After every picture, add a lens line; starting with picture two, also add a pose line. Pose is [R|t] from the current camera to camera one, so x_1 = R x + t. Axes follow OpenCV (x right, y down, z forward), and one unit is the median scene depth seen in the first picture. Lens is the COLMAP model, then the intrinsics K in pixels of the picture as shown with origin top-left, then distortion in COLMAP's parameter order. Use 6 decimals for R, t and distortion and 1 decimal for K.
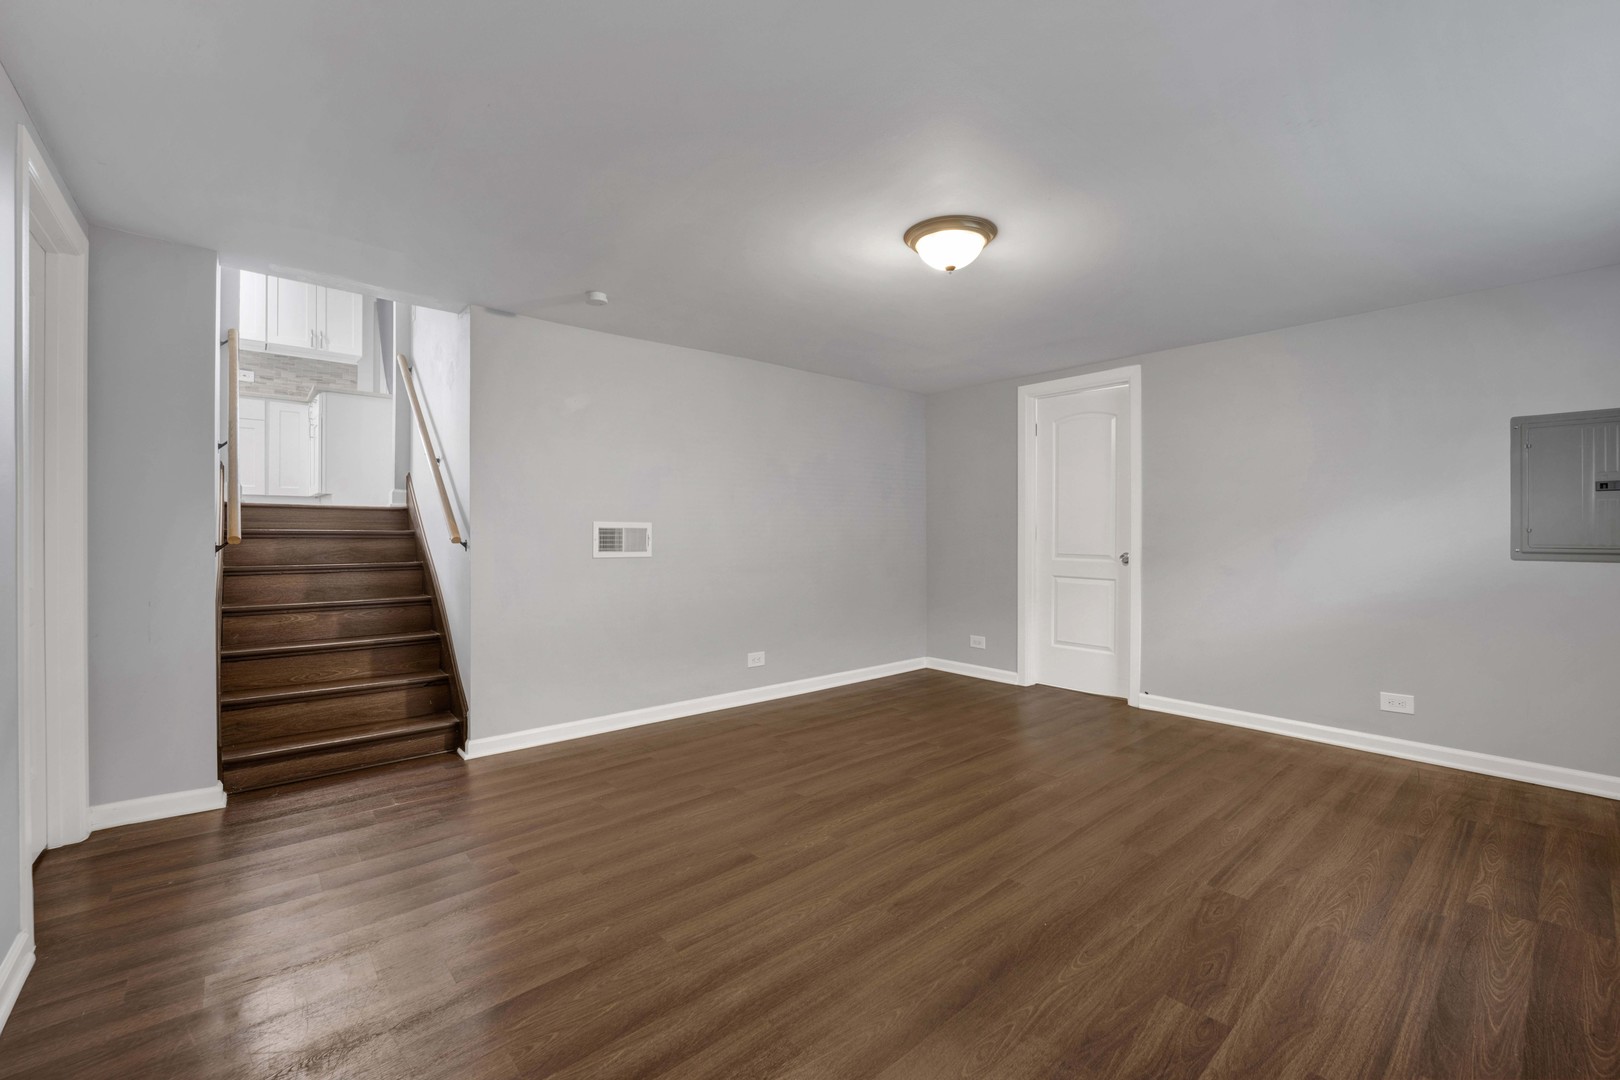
lens RADIAL K [[698.0, 0, 823.3], [0, 698.0, 541.0], [0, 0, 1]] dist [-0.055010, -0.000021]
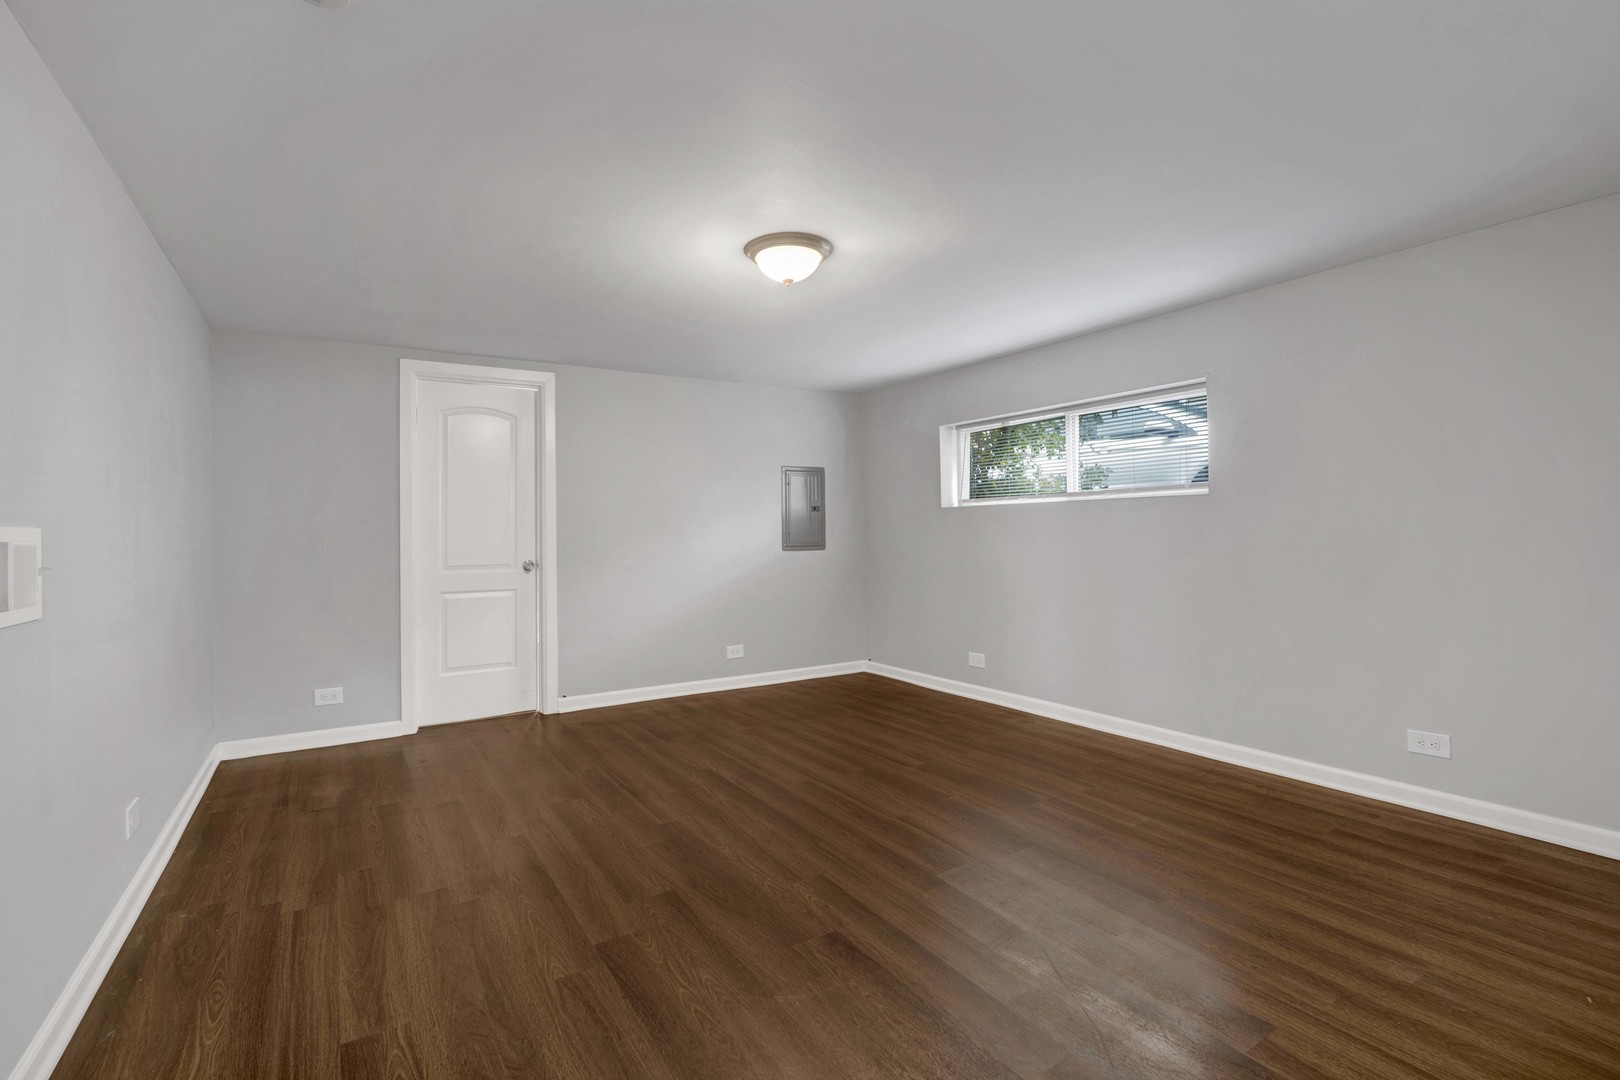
lens RADIAL K [[698.0, 0, 823.3], [0, 698.0, 541.0], [0, 0, 1]] dist [-0.055010, -0.000021]
pose [[0.121615, -0.018758, 0.992400, -0.694916], [0.028192, 0.999483, 0.015437, -0.019822], [-0.992177, 0.026101, 0.122081, 0.686842]]
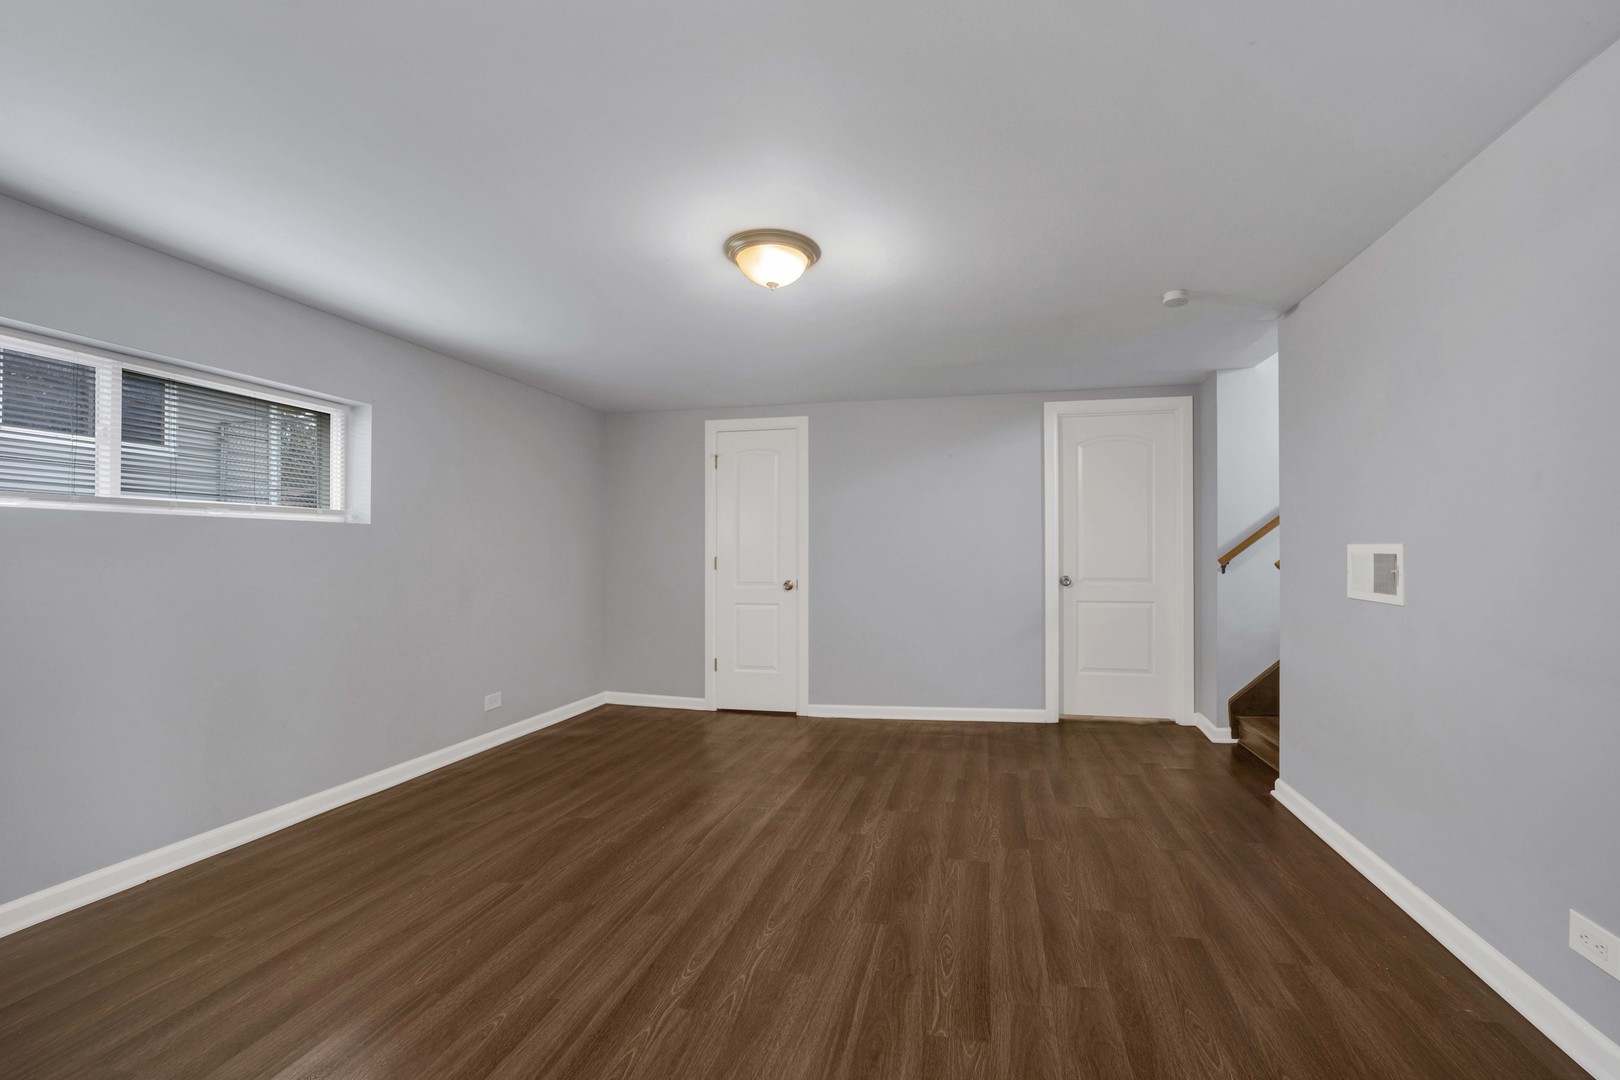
lens RADIAL K [[698.0, 0, 823.3], [0, 698.0, 541.0], [0, 0, 1]] dist [-0.055010, -0.000021]
pose [[-0.821093, -0.003567, -0.570783, 0.559920], [-0.003907, 0.999992, -0.000629, -0.030764], [0.570781, 0.001714, -0.821101, 1.516961]]
